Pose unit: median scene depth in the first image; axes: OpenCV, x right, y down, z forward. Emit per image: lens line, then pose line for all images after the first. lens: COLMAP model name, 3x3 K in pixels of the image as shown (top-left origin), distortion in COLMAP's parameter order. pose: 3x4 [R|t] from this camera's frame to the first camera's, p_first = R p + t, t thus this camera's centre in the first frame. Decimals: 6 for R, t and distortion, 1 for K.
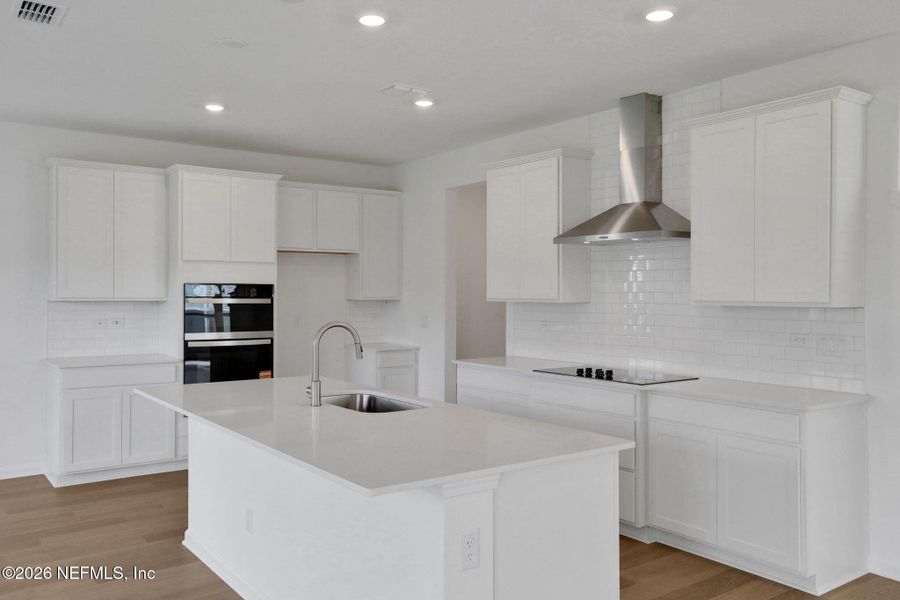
lens RADIAL K [[779.7, 0, 450.0], [0, 779.7, 300.0], [0, 0, 1]] dist [0.035374, 0.001858]
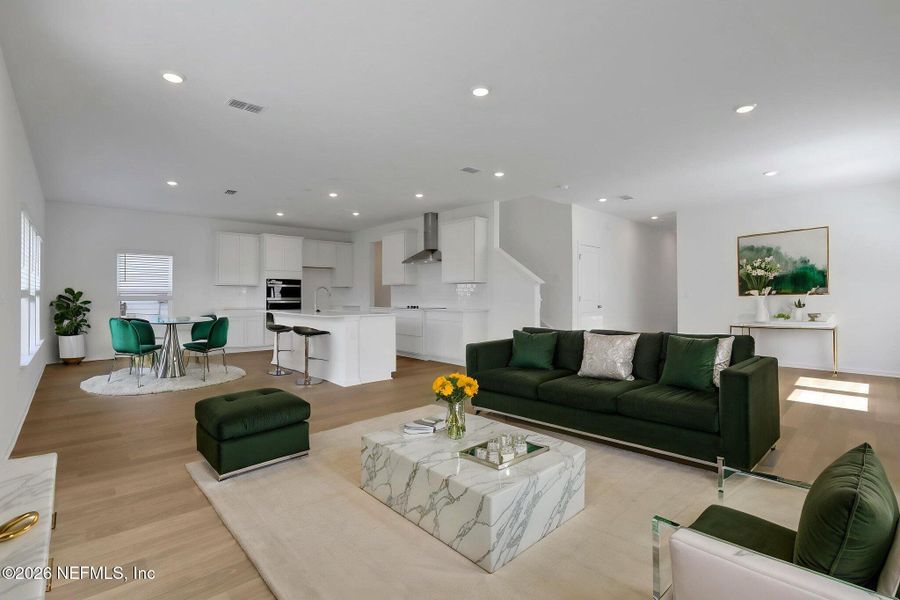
lens RADIAL K [[420.9, 0, 446.1], [0, 420.9, 294.7], [0, 0, 1]] dist [-0.023340, 0.000170]
pose [[0.993504, -0.003573, 0.113738, 0.101549], [0.004616, 0.999950, -0.008907, 0.049529], [-0.113700, 0.009374, 0.993471, -0.474867]]
